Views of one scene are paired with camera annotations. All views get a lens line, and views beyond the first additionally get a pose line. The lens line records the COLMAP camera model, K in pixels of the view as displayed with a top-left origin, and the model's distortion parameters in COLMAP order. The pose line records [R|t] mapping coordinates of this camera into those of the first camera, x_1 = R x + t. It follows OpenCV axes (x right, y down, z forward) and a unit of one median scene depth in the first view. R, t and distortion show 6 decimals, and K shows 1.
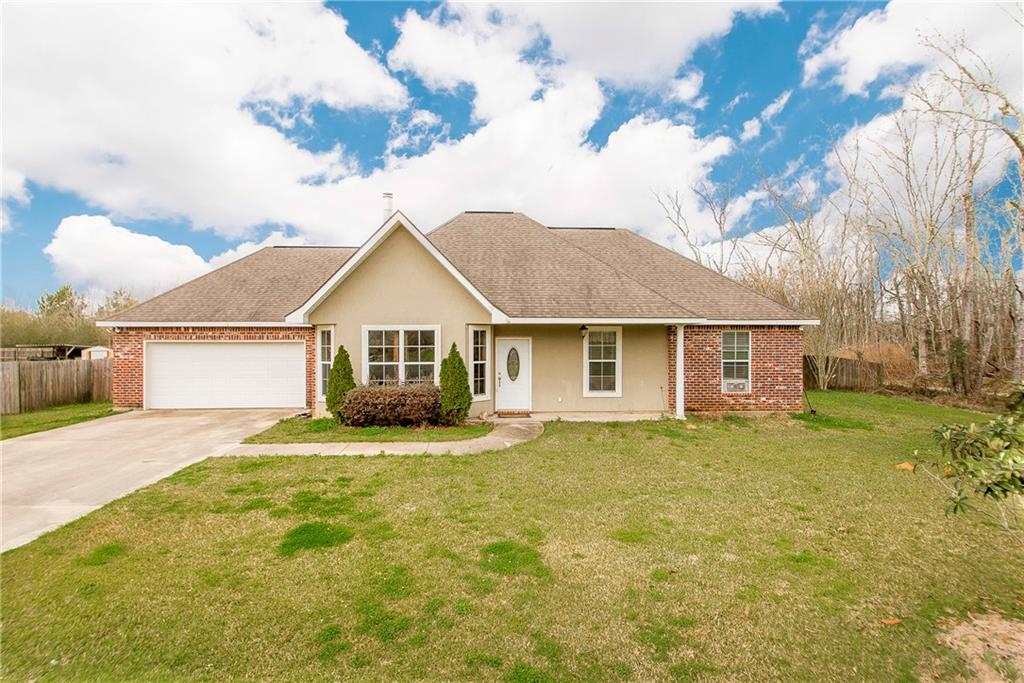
lens RADIAL K [[498.8, 0, 477.0], [0, 498.8, 337.2], [0, 0, 1]] dist [-0.002753, 0.000102]
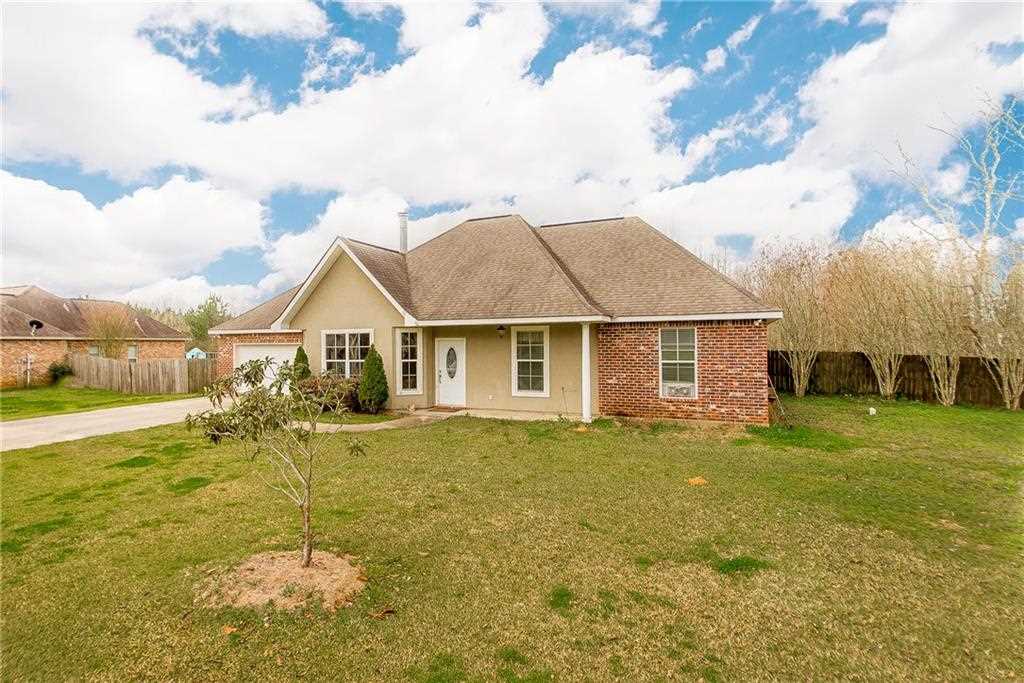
lens RADIAL K [[498.8, 0, 477.0], [0, 498.8, 337.2], [0, 0, 1]] dist [-0.002753, 0.000102]
pose [[0.891795, -0.012945, -0.452255, 0.610297], [0.012825, 0.999912, -0.003330, 0.002564], [0.452259, -0.002830, 0.891882, 0.057887]]
